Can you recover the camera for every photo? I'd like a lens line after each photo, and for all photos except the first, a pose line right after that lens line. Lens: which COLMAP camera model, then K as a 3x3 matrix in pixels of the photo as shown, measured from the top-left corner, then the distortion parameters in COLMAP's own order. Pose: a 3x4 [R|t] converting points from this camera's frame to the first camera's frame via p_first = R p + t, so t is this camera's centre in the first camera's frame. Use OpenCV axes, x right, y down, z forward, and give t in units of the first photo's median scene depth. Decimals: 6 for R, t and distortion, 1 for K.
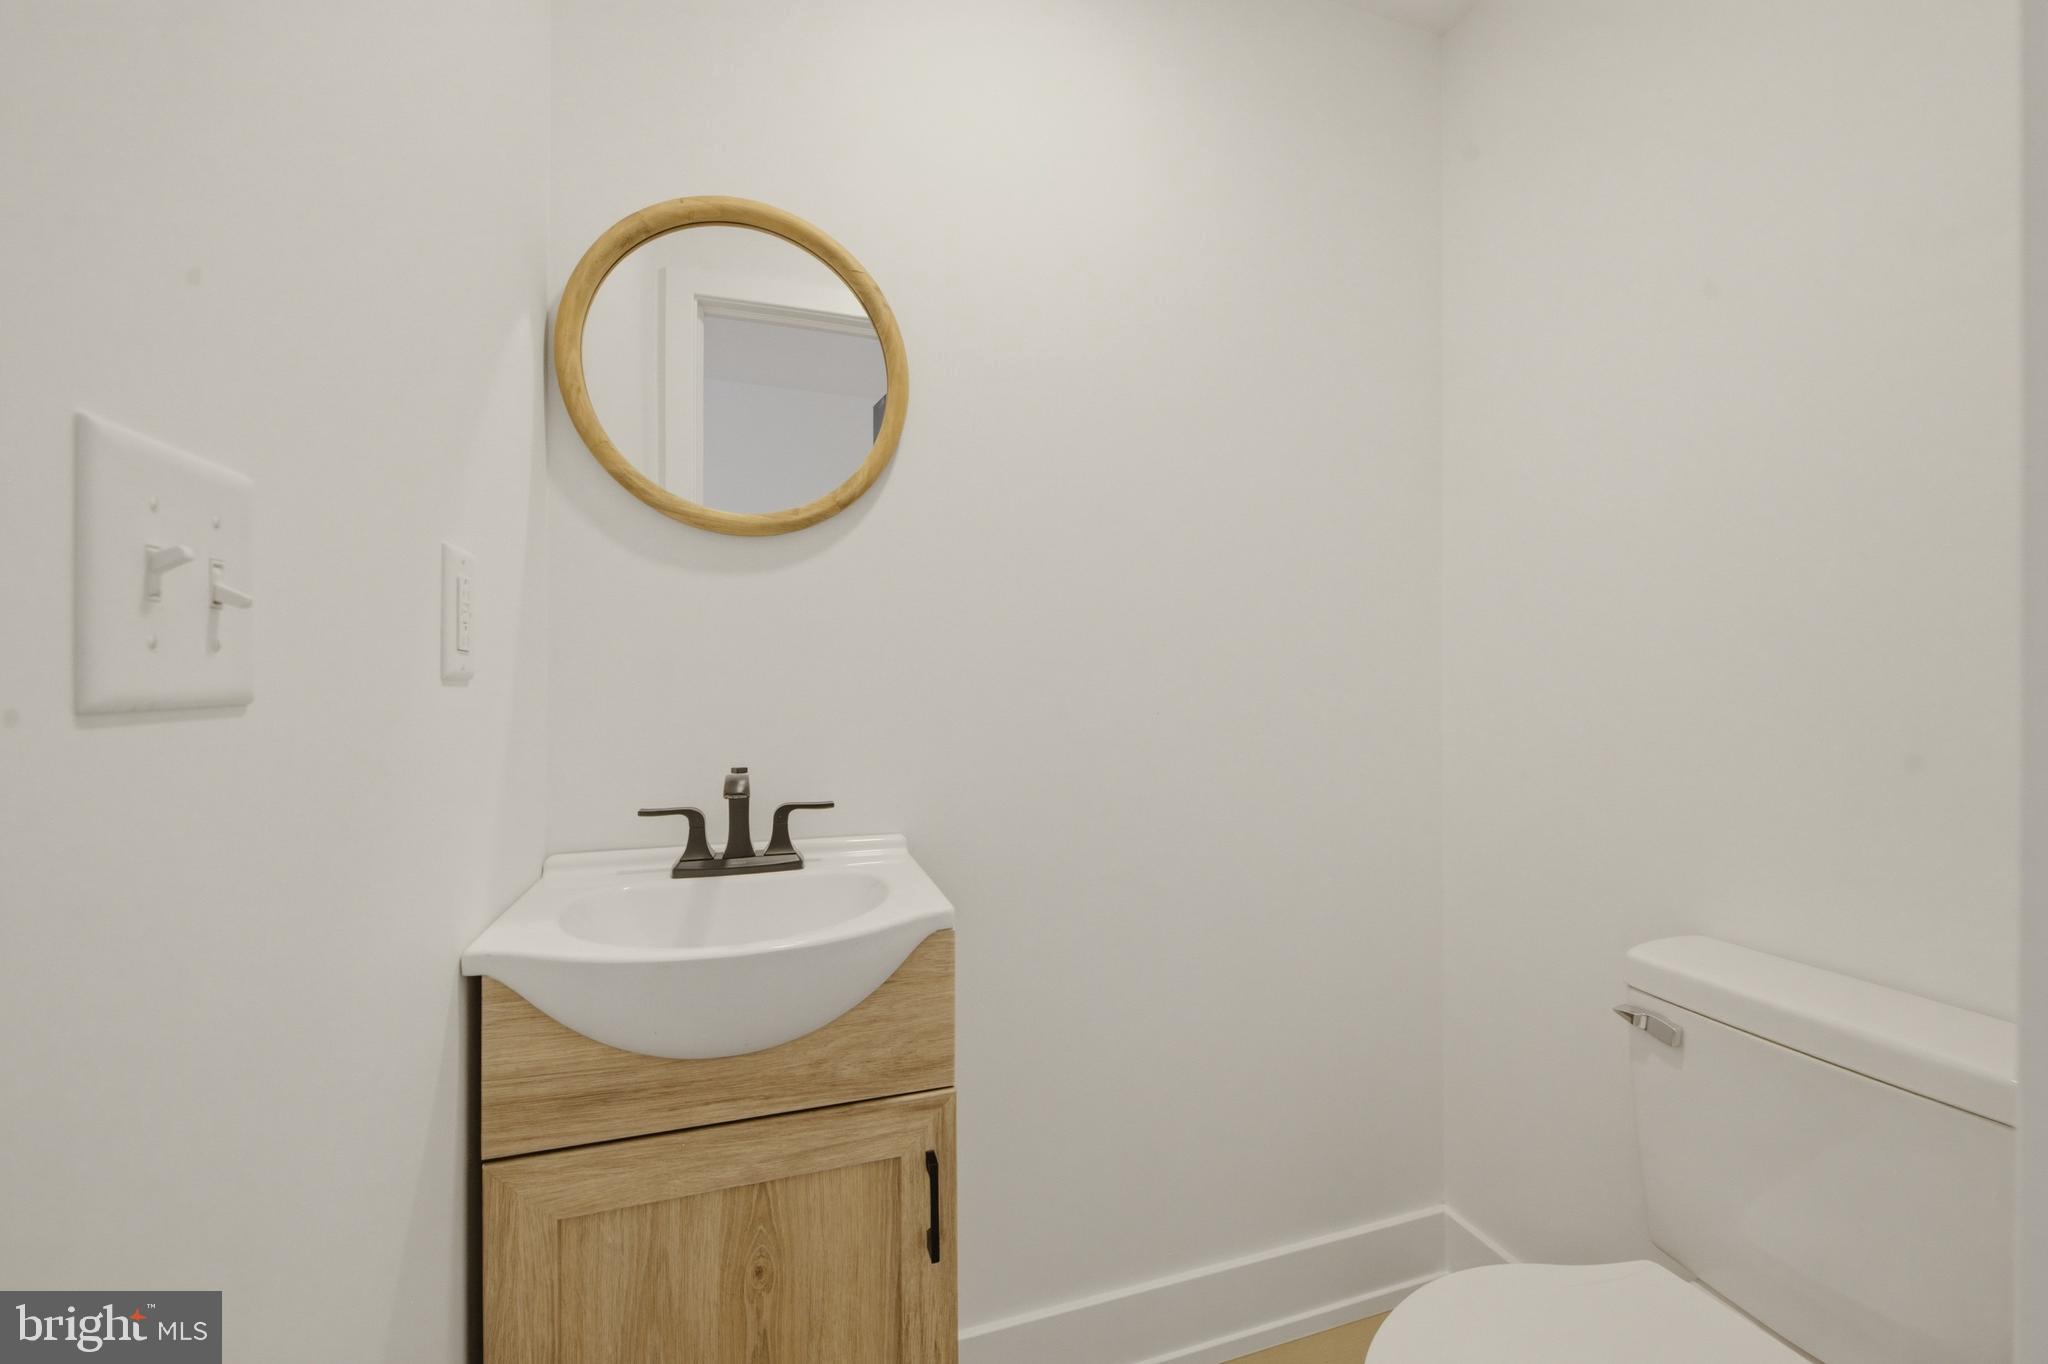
lens RADIAL K [[815.2, 0, 1021.3], [0, 815.2, 679.9], [0, 0, 1]] dist [-0.000187, -0.001070]
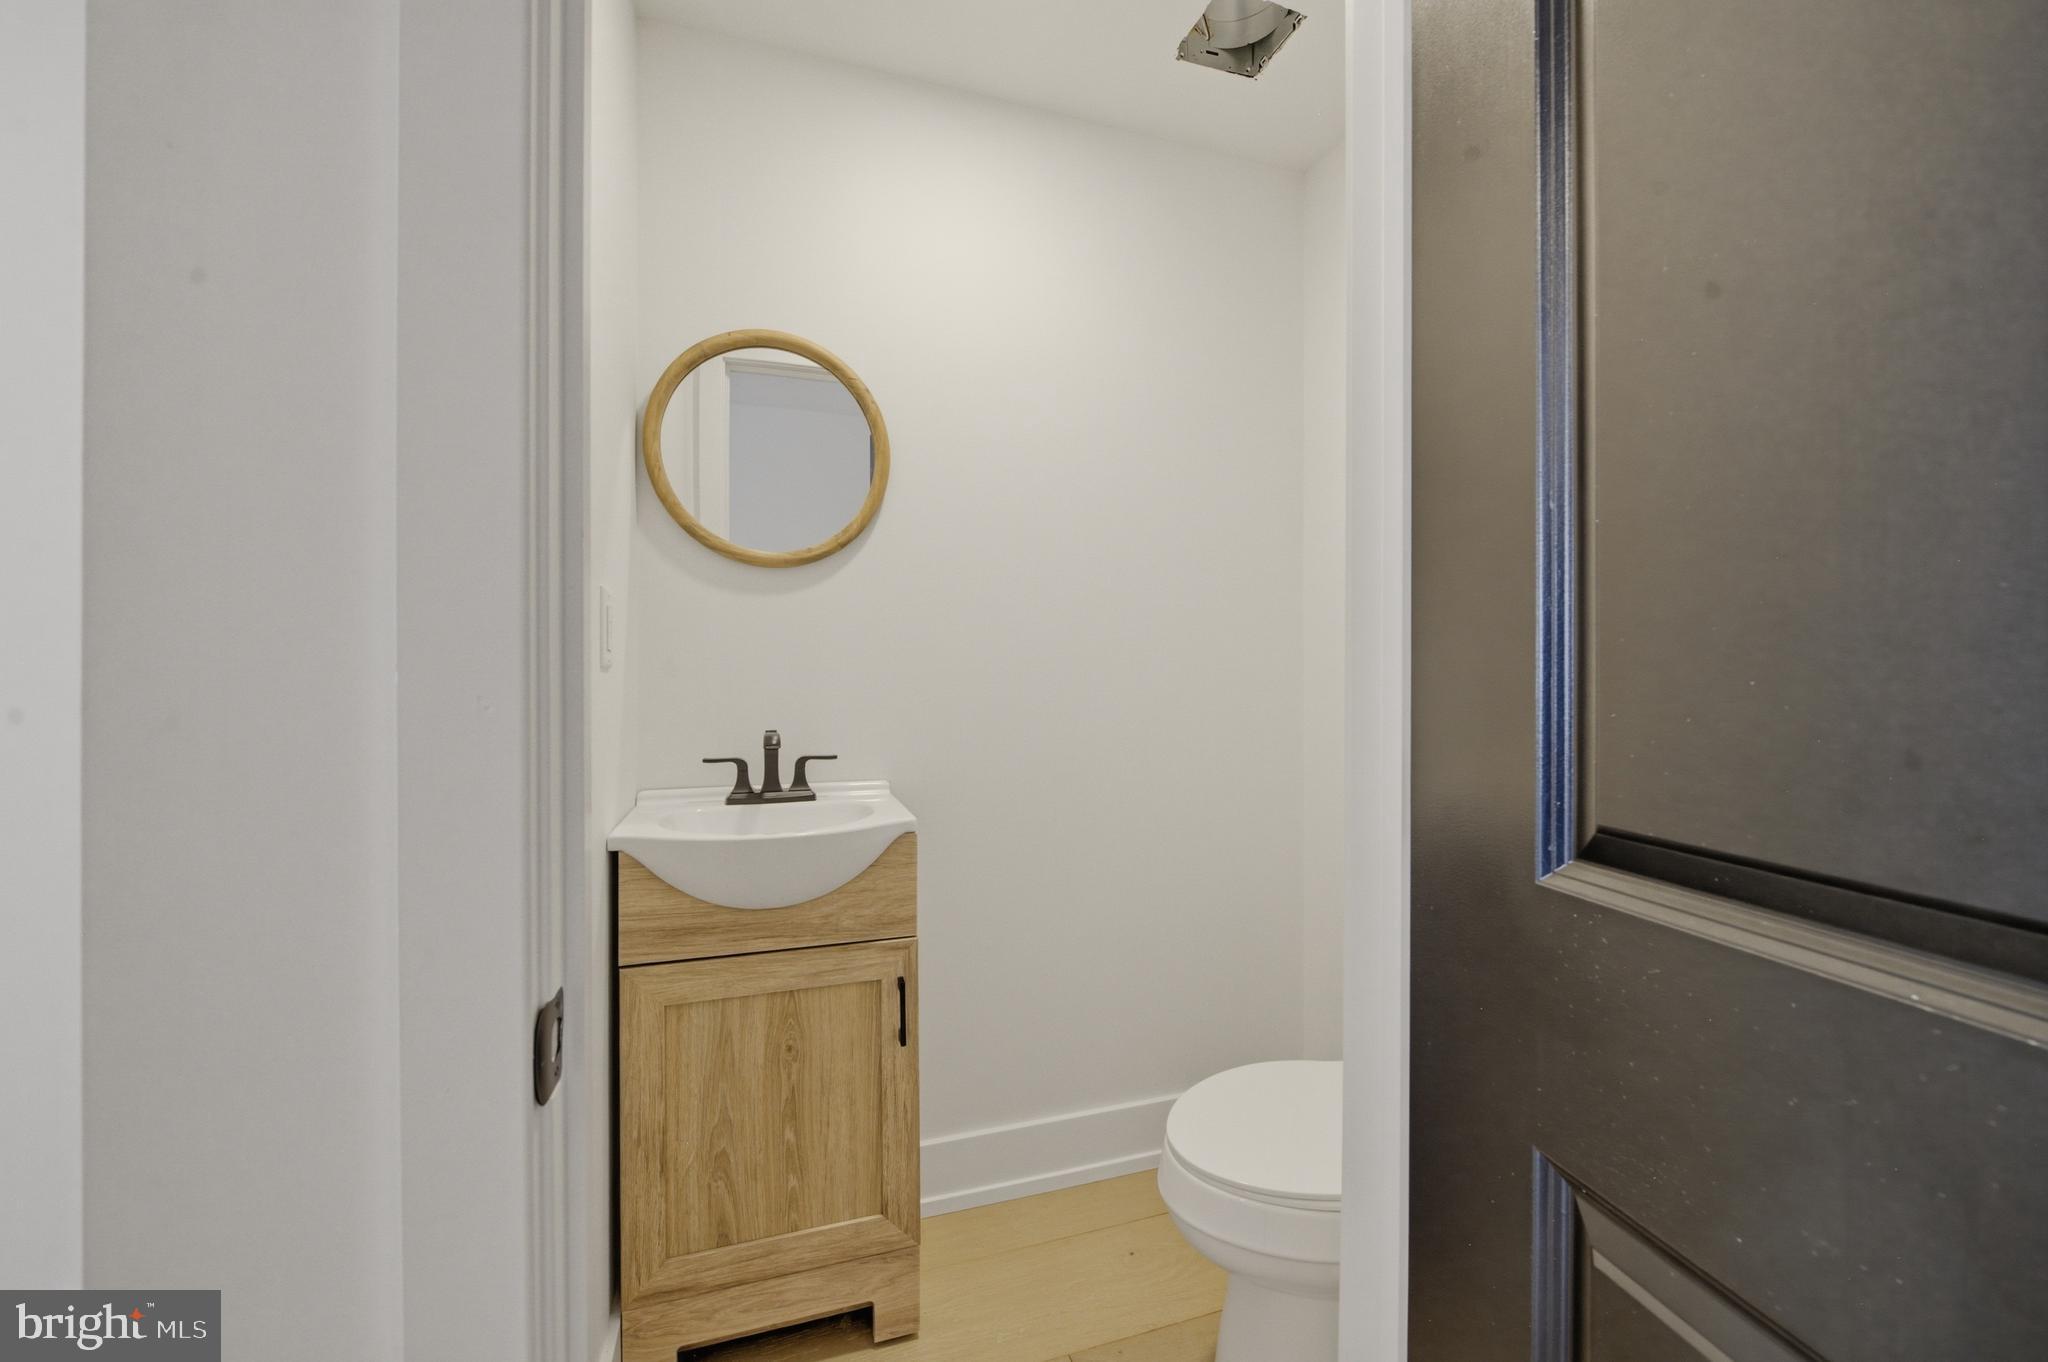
lens RADIAL K [[821.7, 0, 1030.6], [0, 821.7, 673.4], [0, 0, 1]] dist [0.001468, -0.003087]
pose [[0.999984, -0.003141, 0.004773, 0.125771], [0.003152, 0.999992, -0.002262, 0.013937], [-0.004766, 0.002277, 0.999986, -0.541266]]
